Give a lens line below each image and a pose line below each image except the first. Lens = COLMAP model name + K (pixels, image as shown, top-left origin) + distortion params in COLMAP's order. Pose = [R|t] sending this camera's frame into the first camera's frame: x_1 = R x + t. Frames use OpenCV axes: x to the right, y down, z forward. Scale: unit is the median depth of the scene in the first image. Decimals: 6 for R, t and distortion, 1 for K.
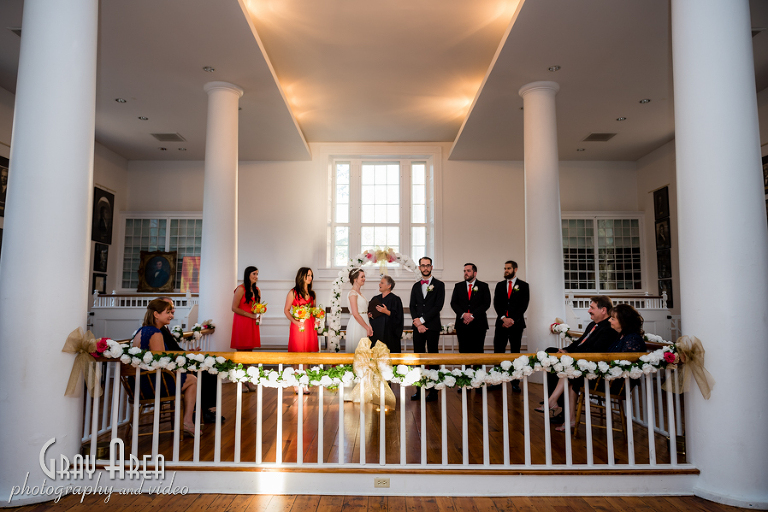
lens RADIAL K [[527.4, 0, 377.7], [0, 527.4, 255.5], [0, 0, 1]] dist [0.001637, -0.000642]
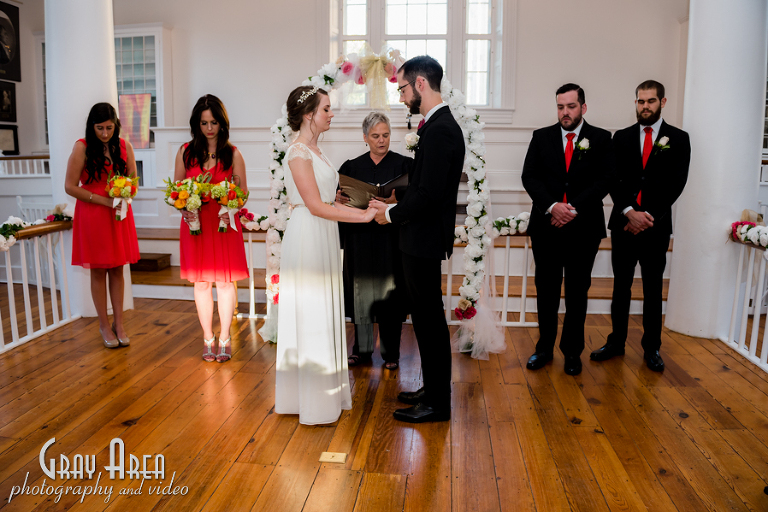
lens RADIAL K [[571.9, 0, 384.0], [0, 571.9, 256.0], [0, 0, 1]] dist [-0.132342, 0.001339]
pose [[0.994962, 0.021135, -0.098002, 0.128190], [0.005692, 0.964042, 0.265688, 0.055031], [0.100093, -0.264907, 0.959065, 0.991963]]
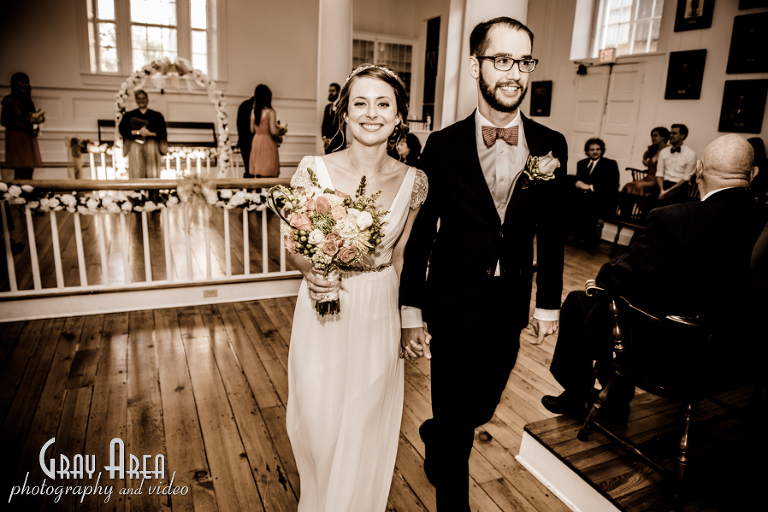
lens RADIAL K [[519.5, 0, 383.1], [0, 519.5, 259.7], [0, 0, 1]] dist [-0.056266, 0.001156]
pose [[0.905833, -0.072573, 0.417372, -0.108201], [-0.081651, 0.936835, 0.340107, -0.037519], [-0.415691, -0.342159, 0.842691, -0.050779]]
